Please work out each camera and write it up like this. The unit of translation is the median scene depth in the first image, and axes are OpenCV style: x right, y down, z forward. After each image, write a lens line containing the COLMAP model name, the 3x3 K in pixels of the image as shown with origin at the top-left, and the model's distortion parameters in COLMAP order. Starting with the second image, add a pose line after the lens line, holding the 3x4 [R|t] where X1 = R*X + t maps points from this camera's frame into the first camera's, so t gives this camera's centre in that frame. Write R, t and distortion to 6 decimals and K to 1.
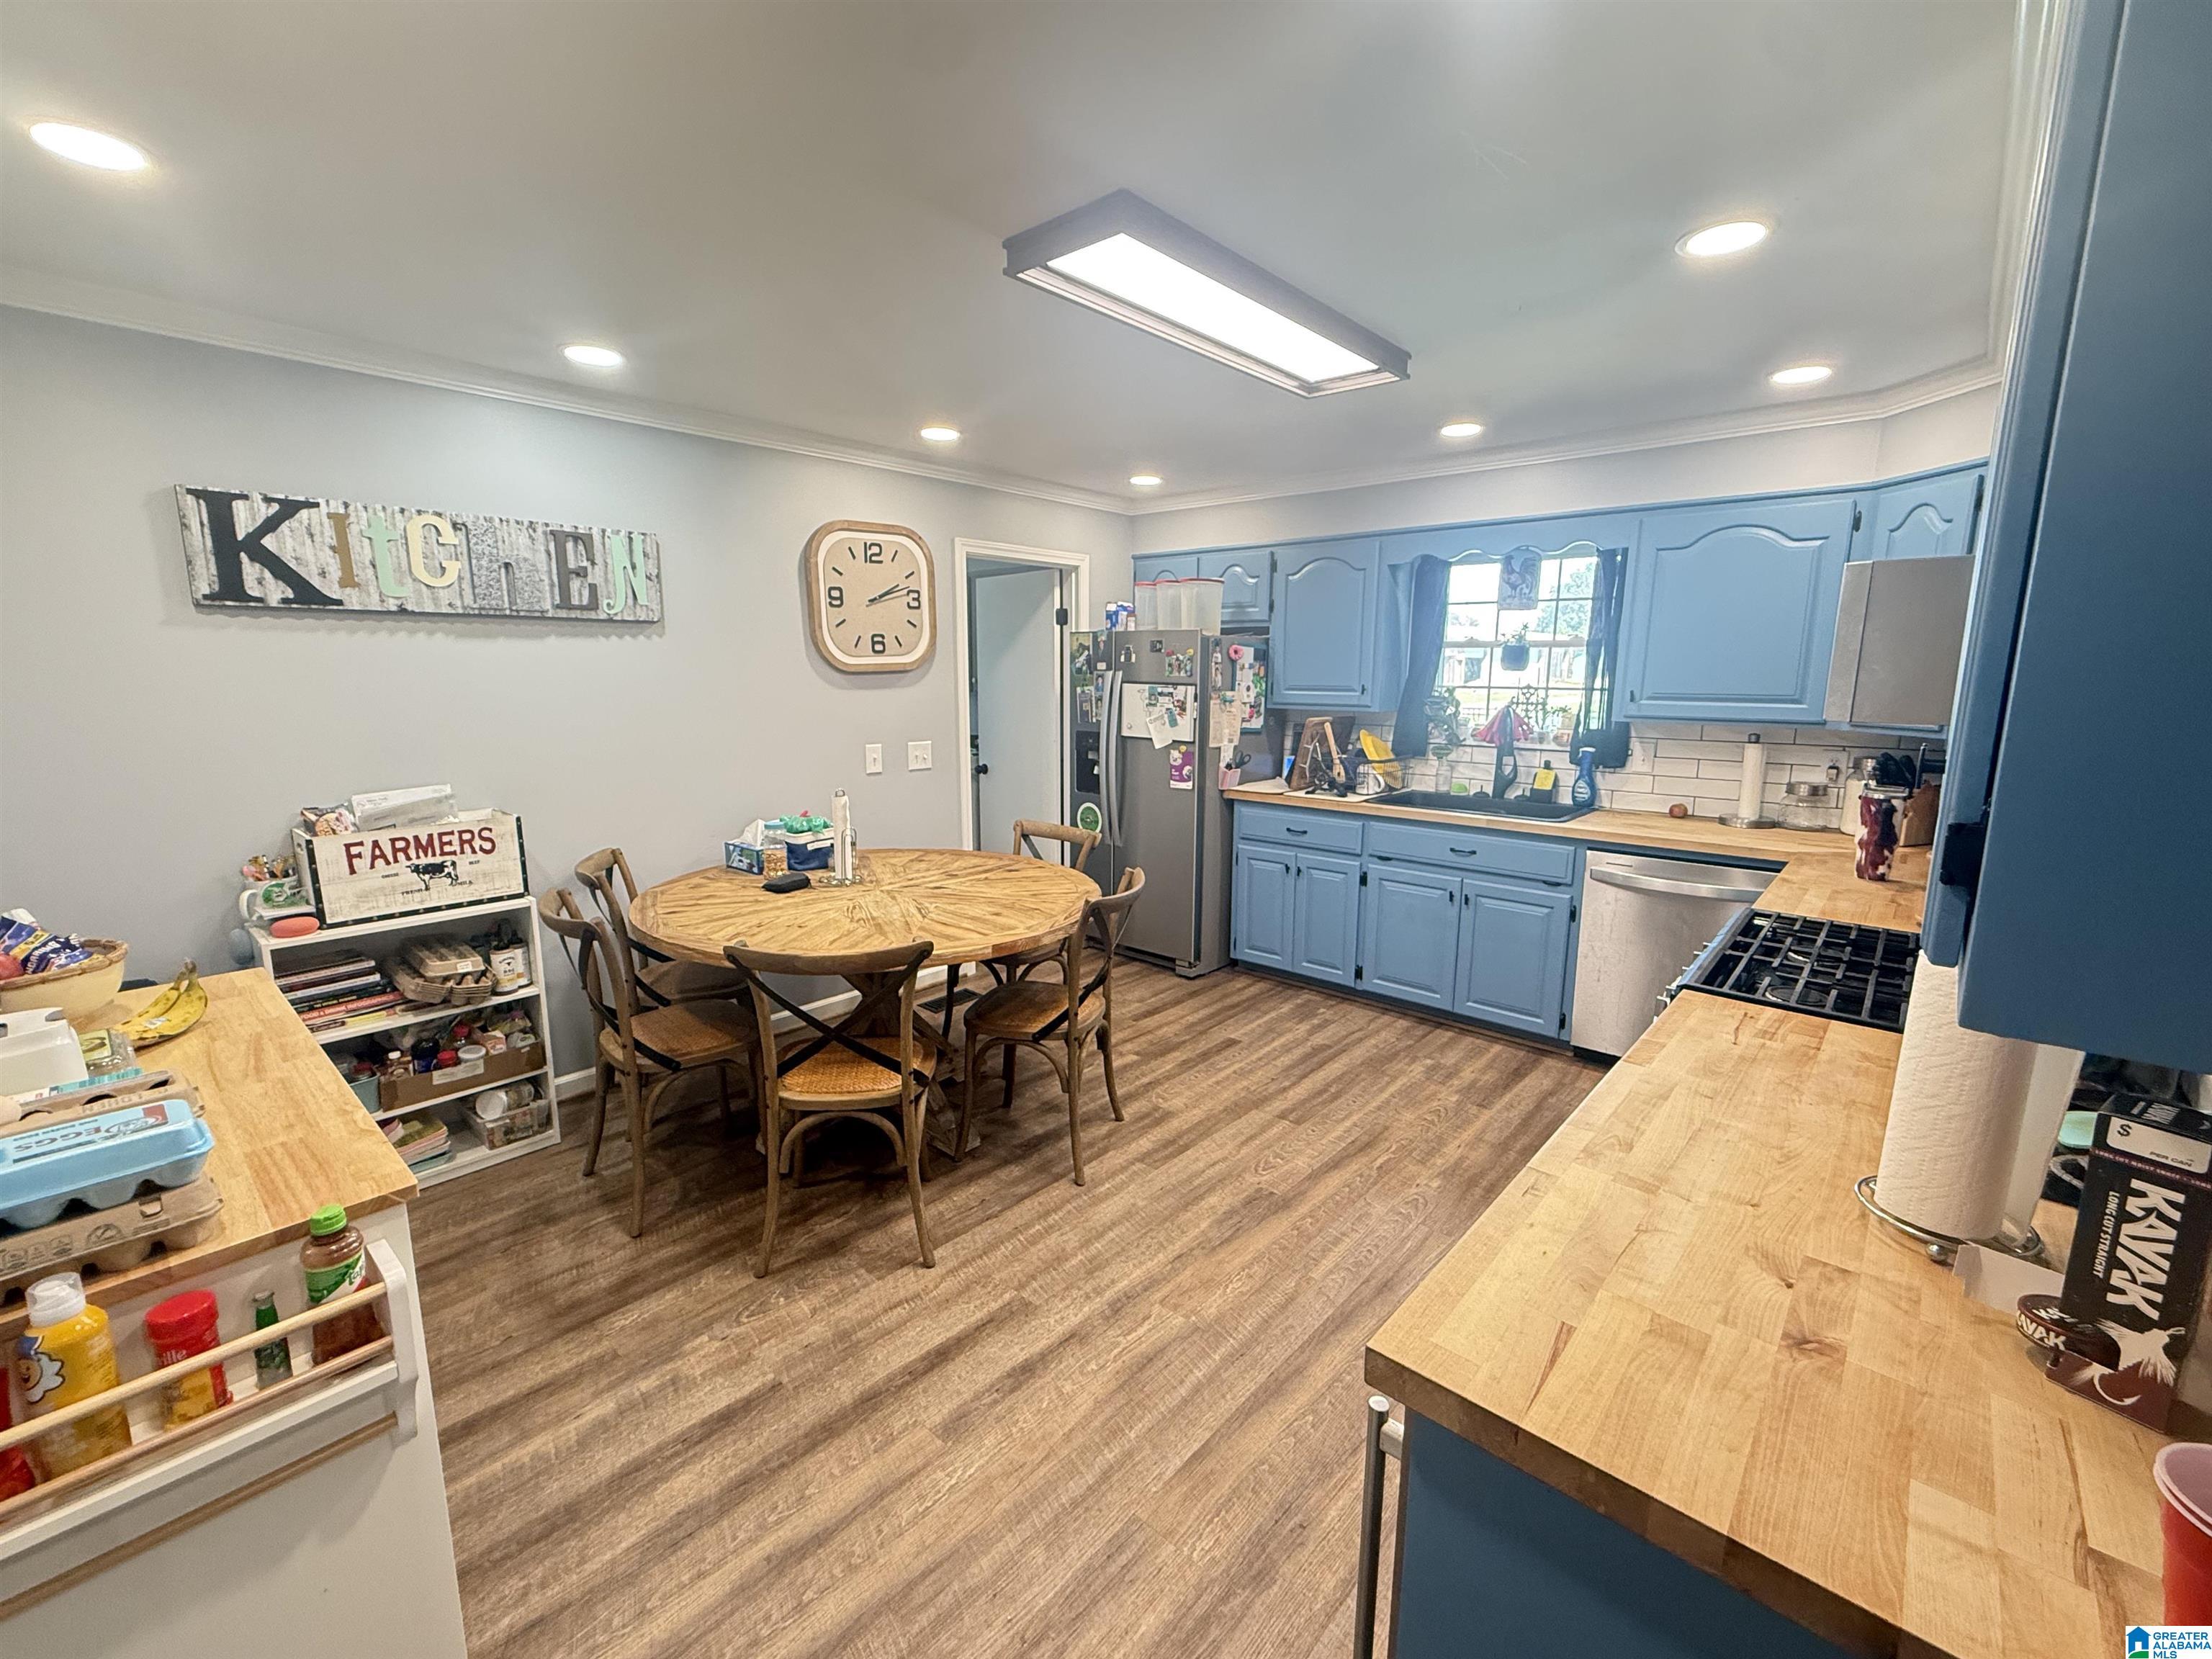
lens RADIAL K [[914.7, 0, 1120.4], [0, 914.7, 830.1], [0, 0, 1]] dist [-0.001707, 0.000766]
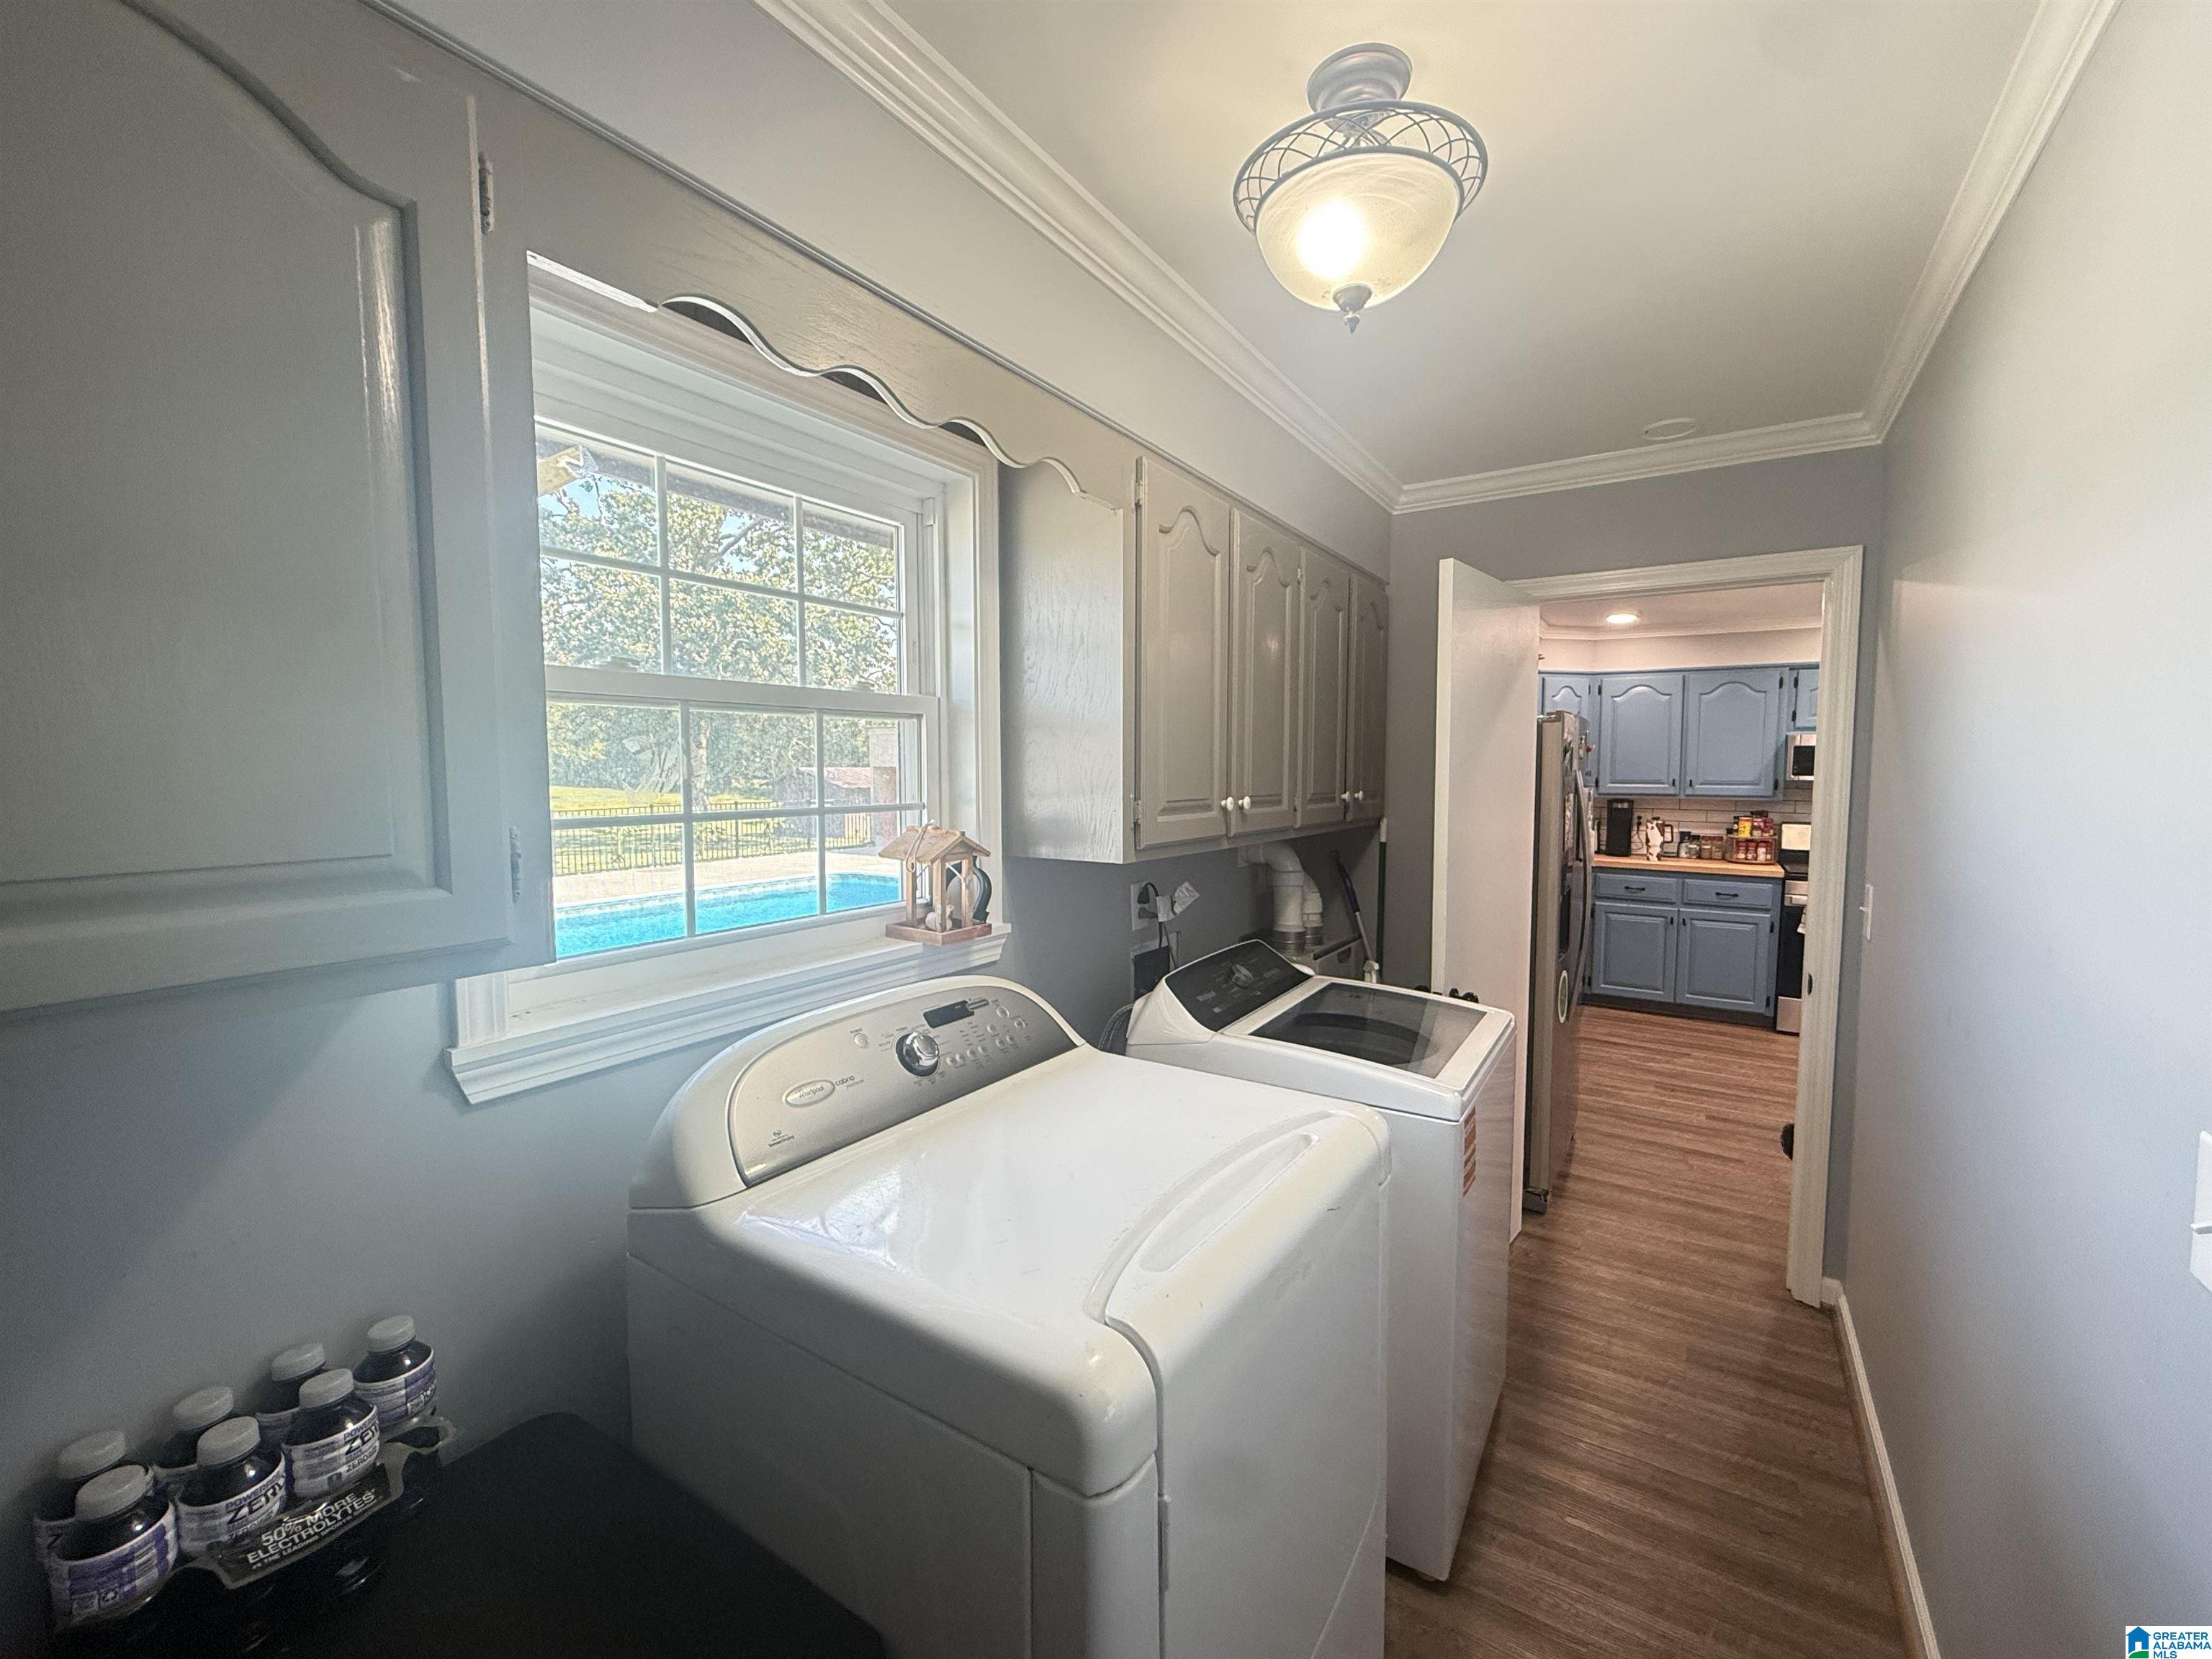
lens RADIAL K [[914.7, 0, 1109.8], [0, 914.7, 824.2], [0, 0, 1]] dist [-0.001707, 0.000766]
pose [[-0.126838, -0.068633, 0.989546, -0.750116], [0.171015, 0.981152, 0.089971, -0.290956], [-0.977070, 0.180639, -0.112711, 1.617879]]
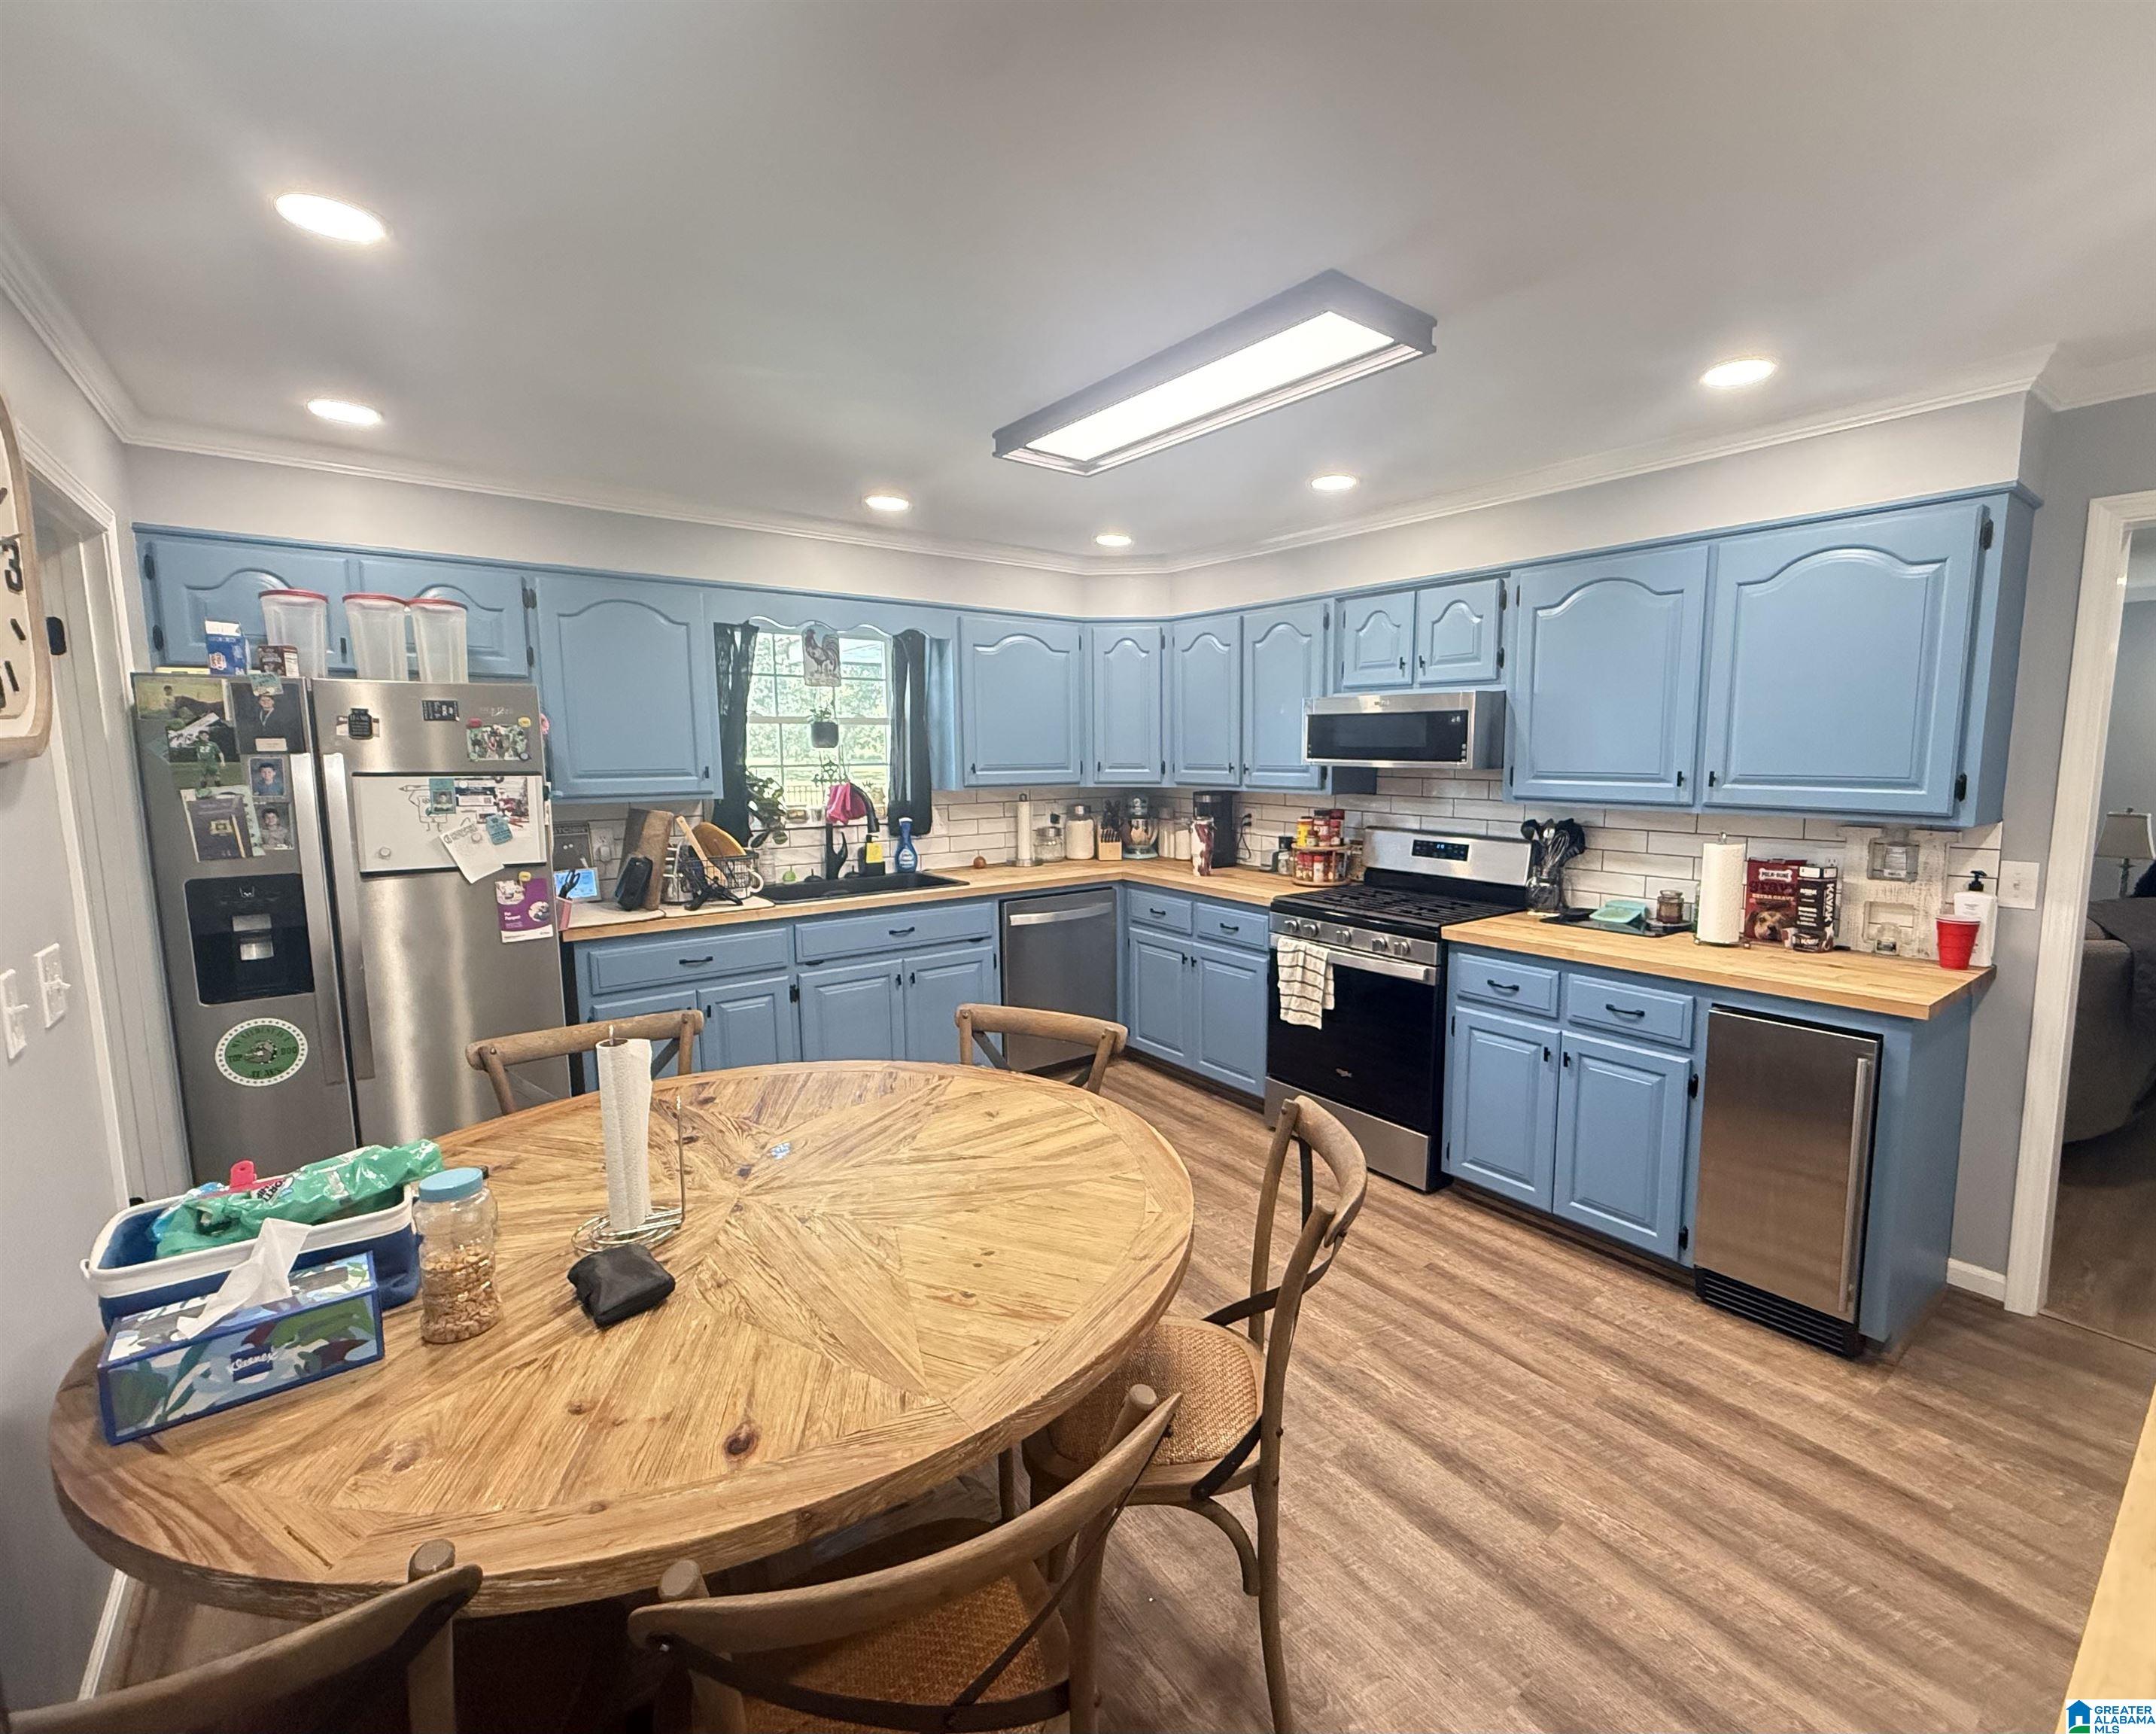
lens RADIAL K [[965.5, 0, 1139.5], [0, 965.5, 863.2], [0, 0, 1]] dist [0.001185, 0.000438]
pose [[0.176891, -0.123858, 0.976406, -0.538113], [0.175845, 0.980066, 0.092465, -0.091712], [-0.968395, 0.155340, 0.195144, 0.503504]]
